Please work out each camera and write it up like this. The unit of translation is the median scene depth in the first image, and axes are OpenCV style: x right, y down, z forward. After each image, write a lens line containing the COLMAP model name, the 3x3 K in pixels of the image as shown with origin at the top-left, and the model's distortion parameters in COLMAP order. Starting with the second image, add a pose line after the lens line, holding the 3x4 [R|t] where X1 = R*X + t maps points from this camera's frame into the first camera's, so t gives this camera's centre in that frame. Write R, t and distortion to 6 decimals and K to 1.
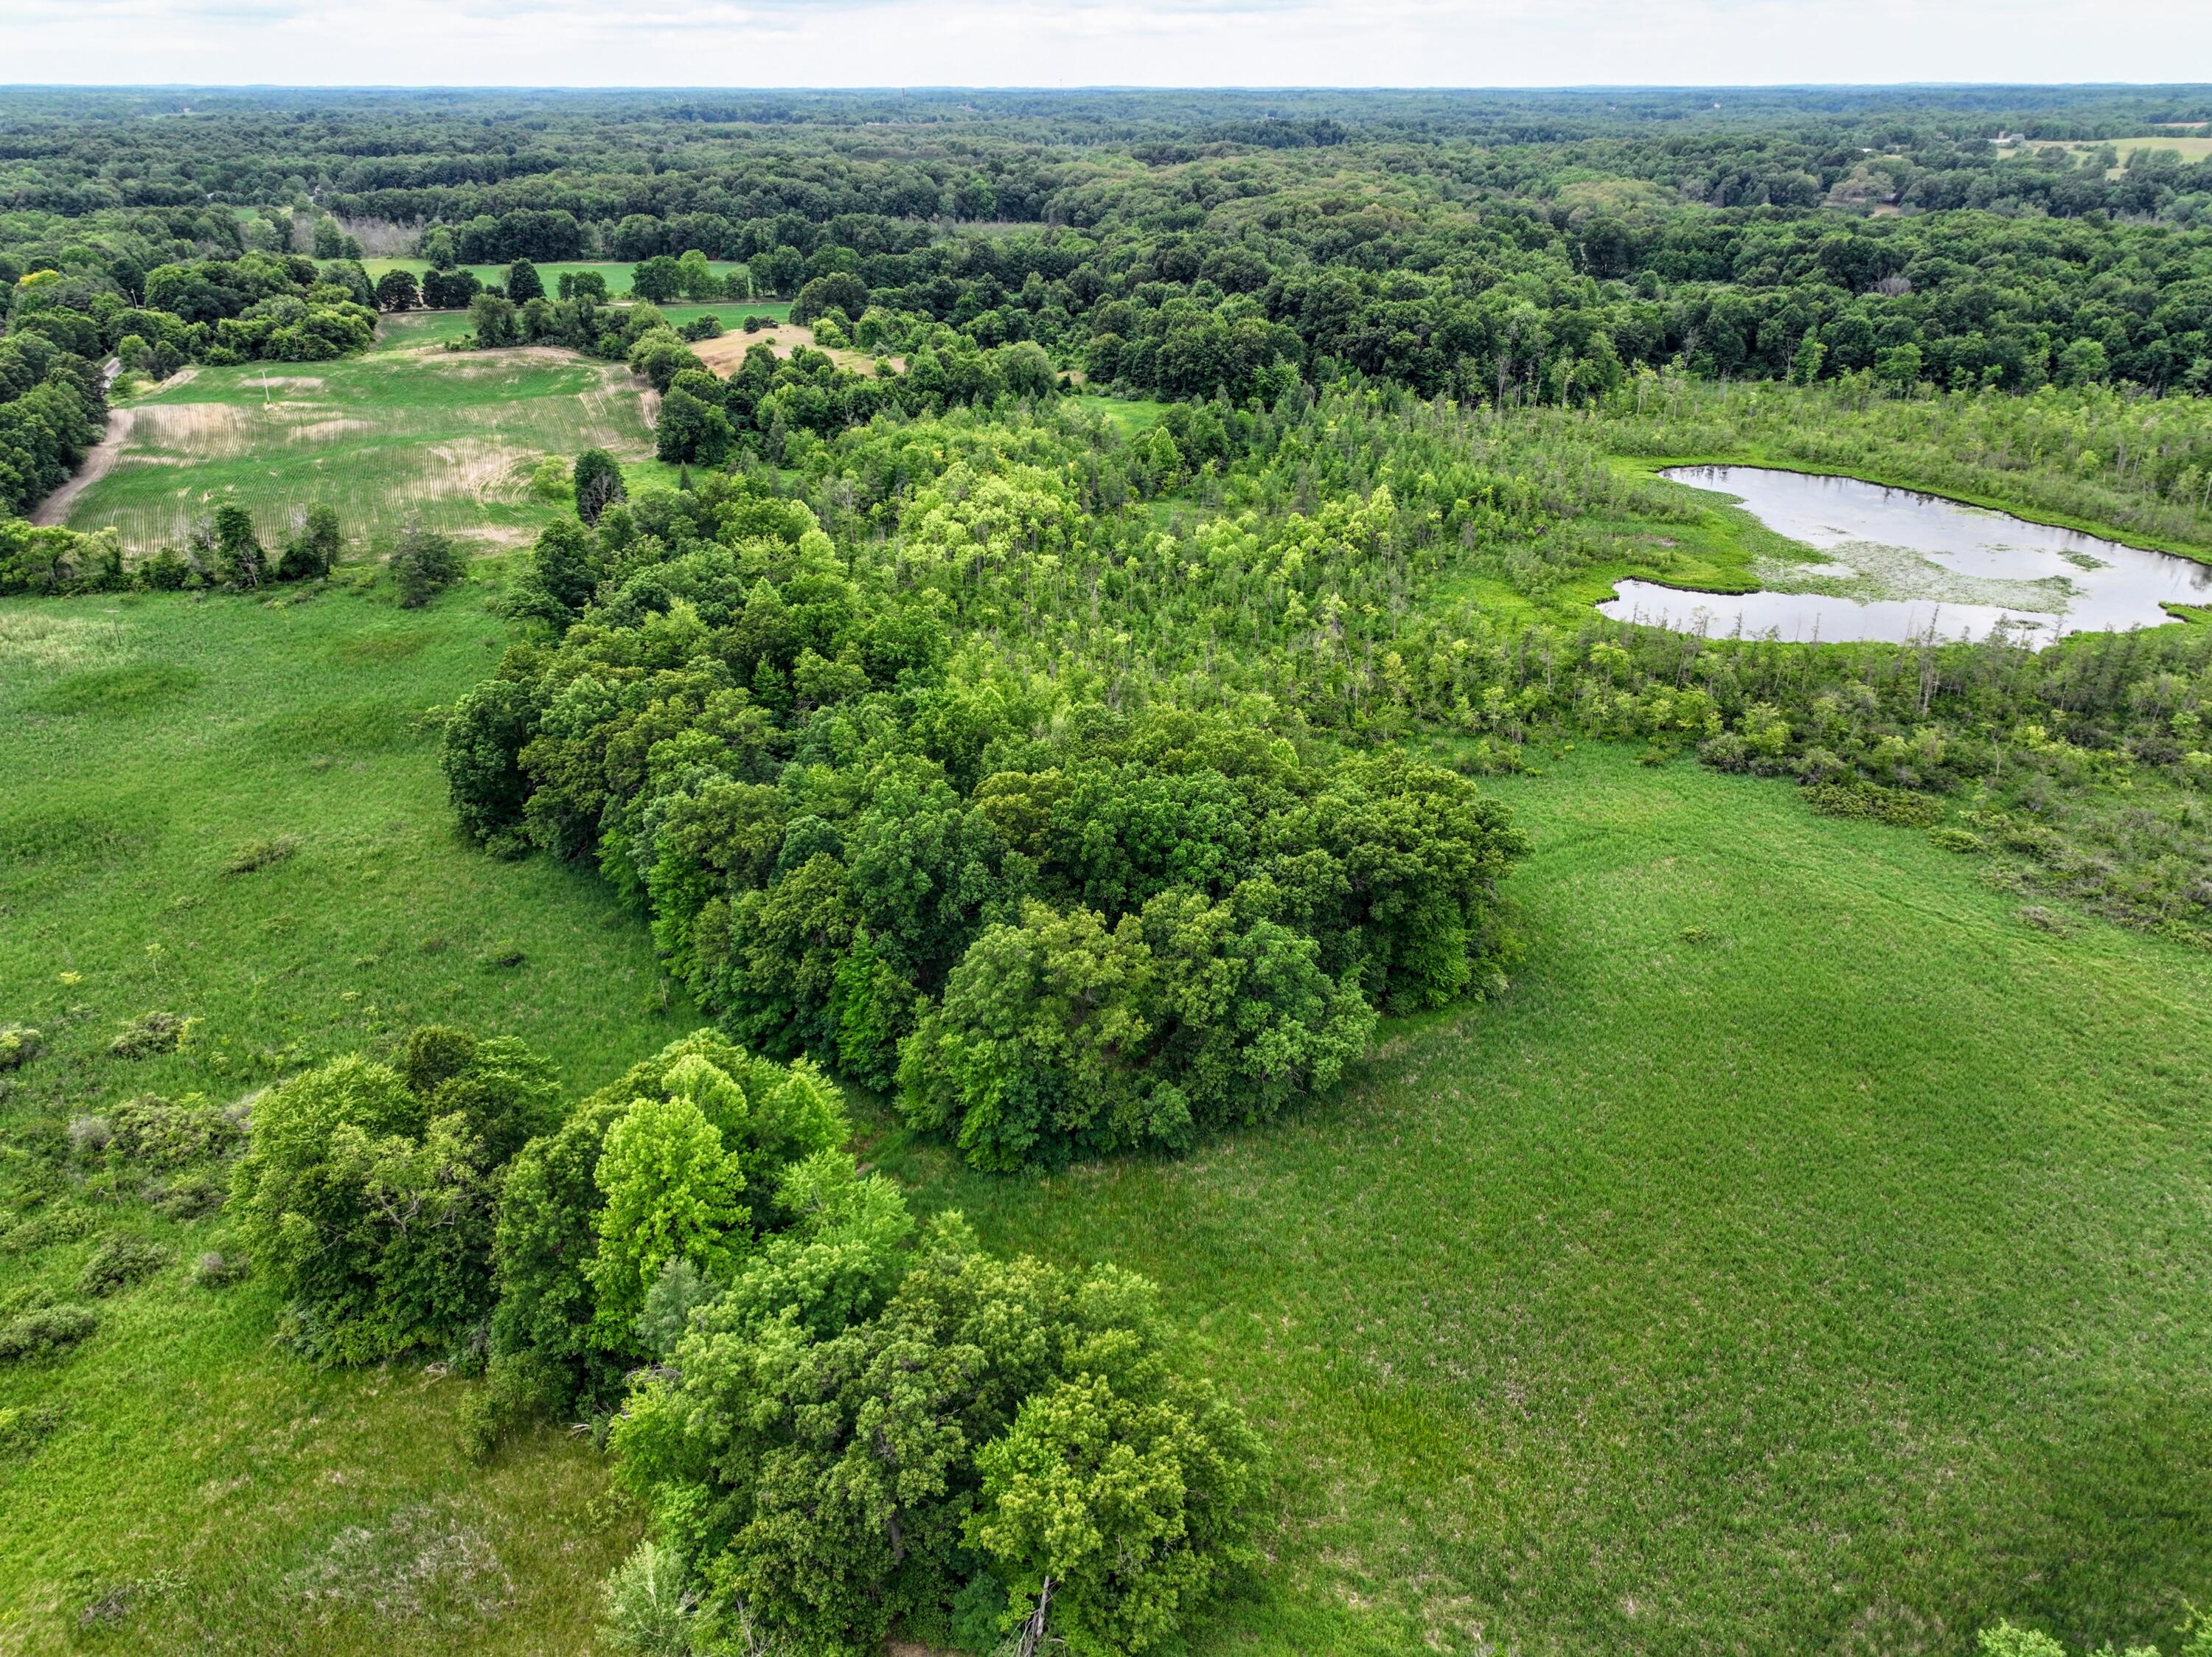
lens RADIAL K [[1562.4, 0, 1113.4], [0, 1562.4, 825.6], [0, 0, 1]] dist [-0.005485, 0.023767]
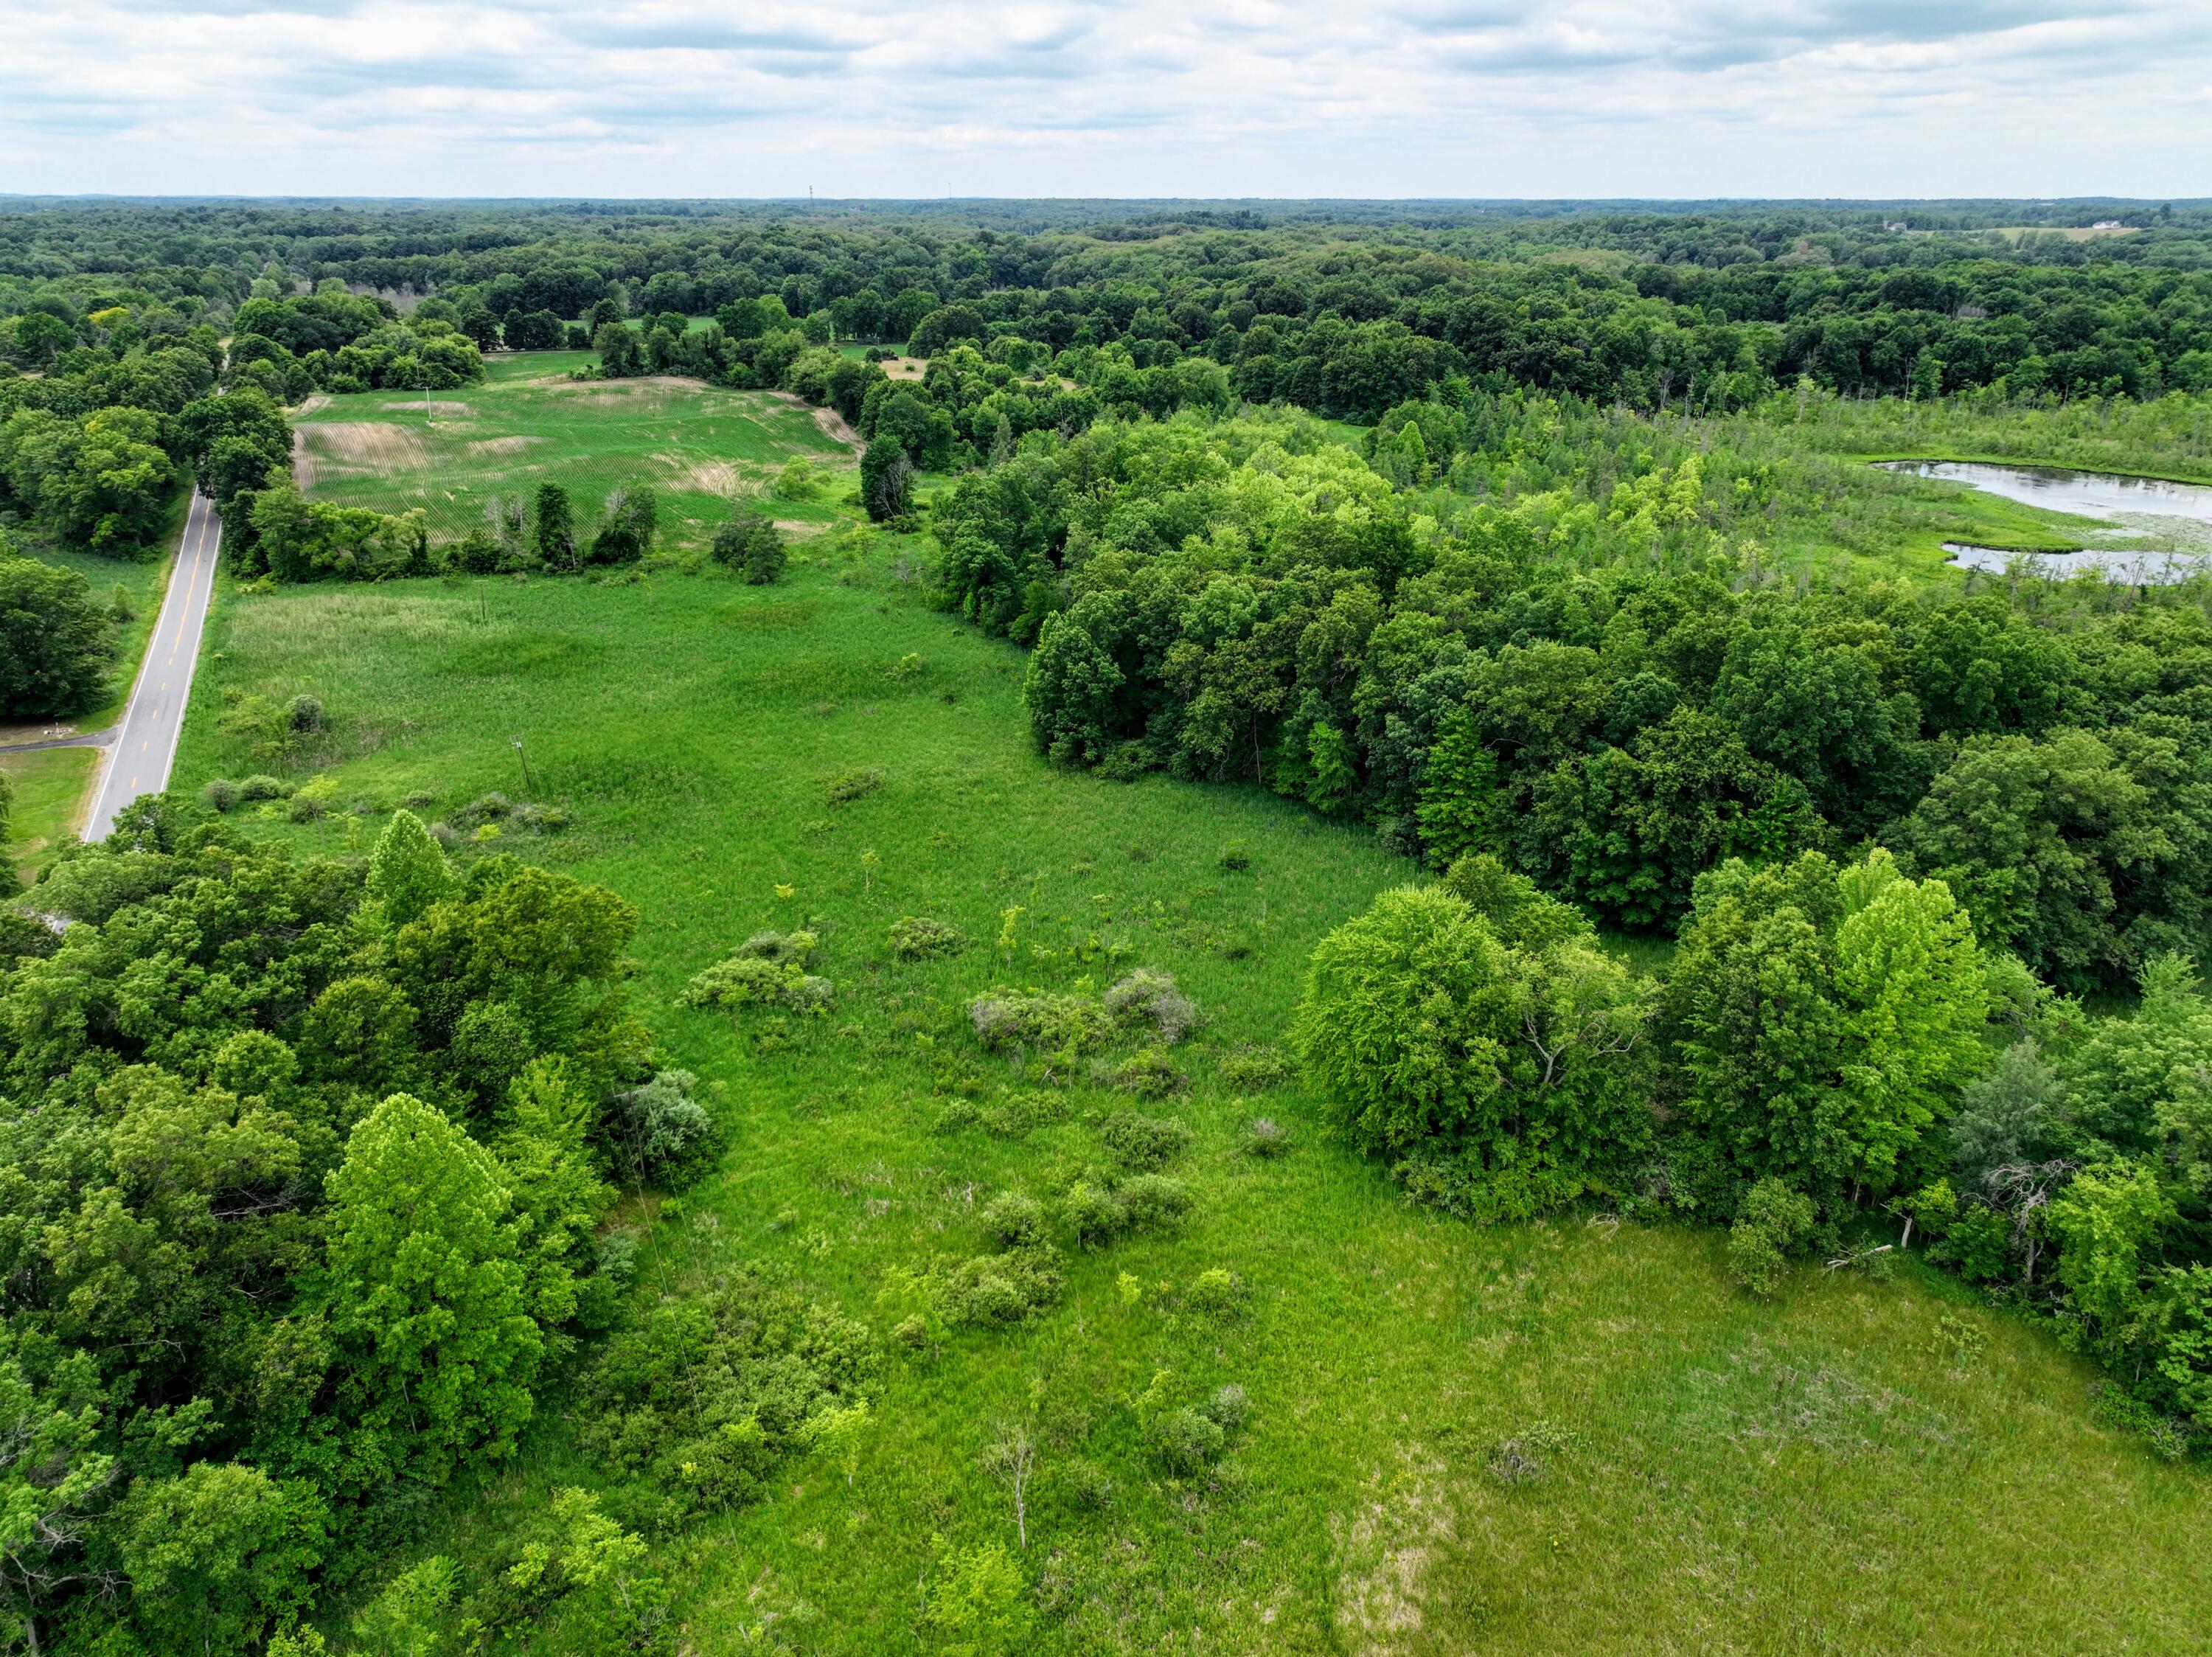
lens RADIAL K [[1562.4, 0, 1113.4], [0, 1562.4, 825.6], [0, 0, 1]] dist [-0.005485, 0.023767]
pose [[0.995985, -0.031576, 0.083766, -0.190118], [0.036693, 0.997508, -0.060261, 0.041585], [-0.081654, 0.063092, 0.994662, 0.033705]]
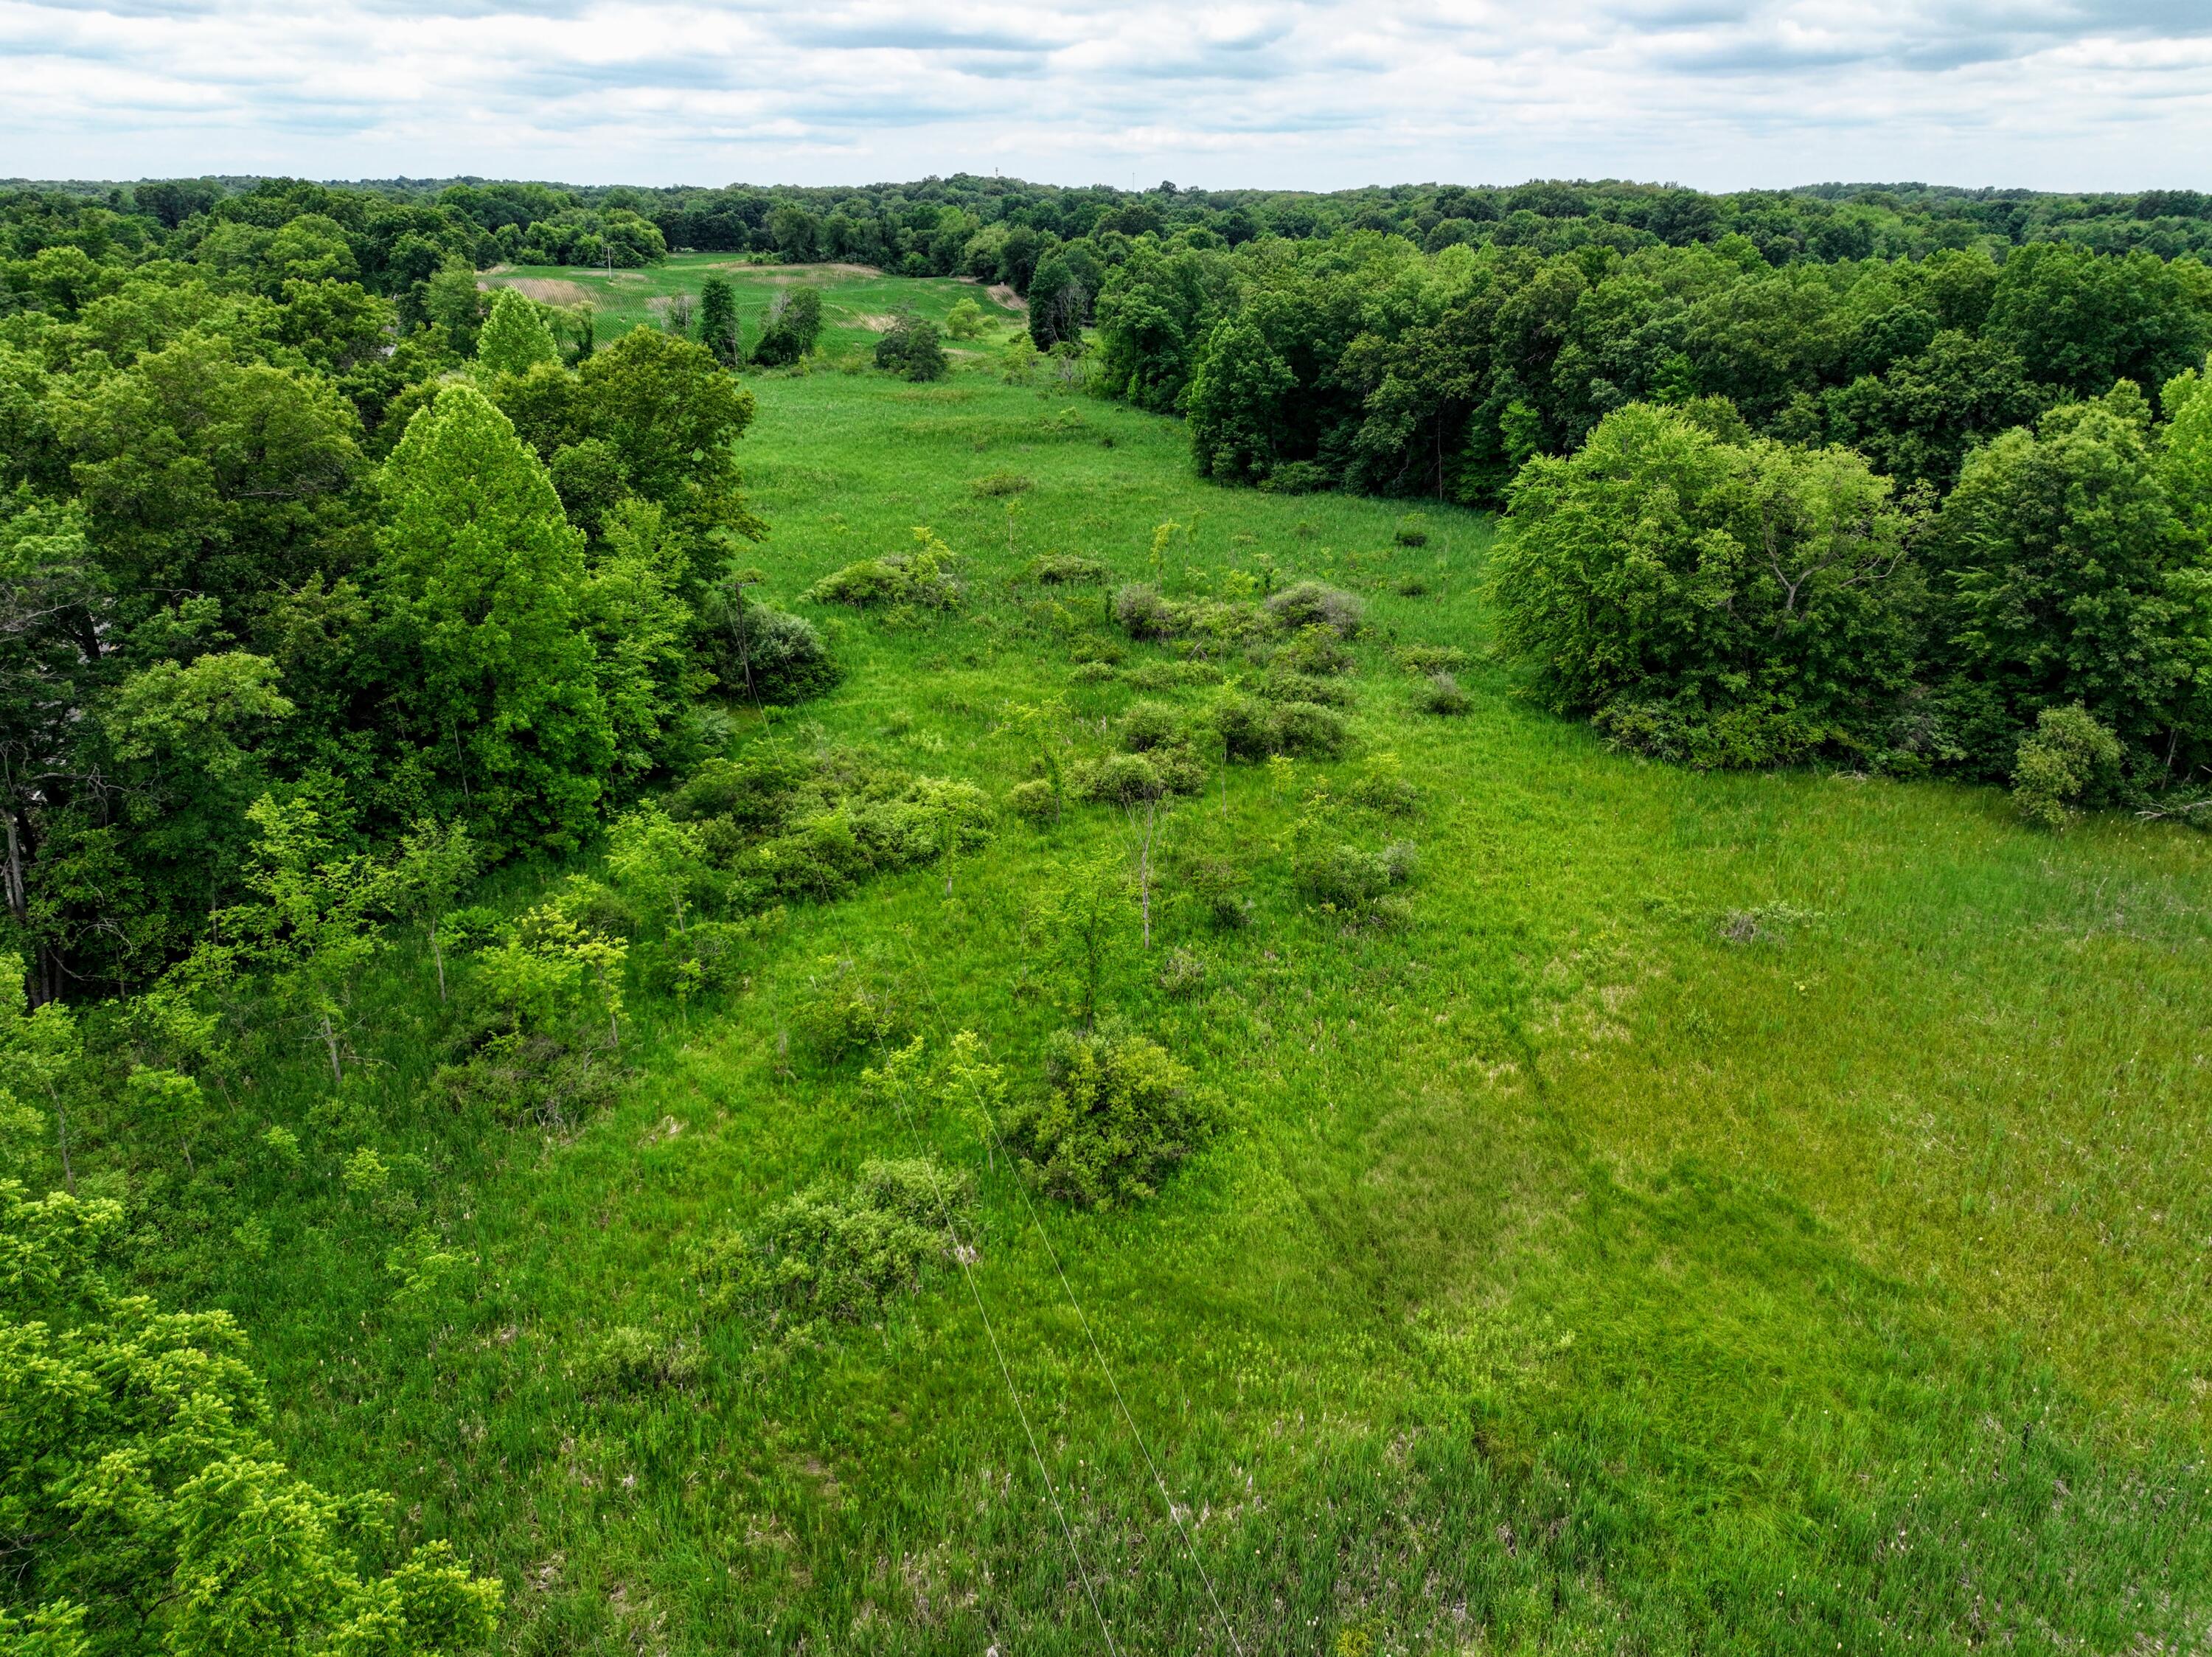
lens RADIAL K [[1562.4, 0, 1113.4], [0, 1562.4, 825.6], [0, 0, 1]] dist [-0.005485, 0.023767]
pose [[0.999760, 0.016922, -0.013891, -0.189386], [-0.017784, 0.997763, -0.064437, 0.104330], [0.012770, 0.064669, 0.997825, 0.063728]]
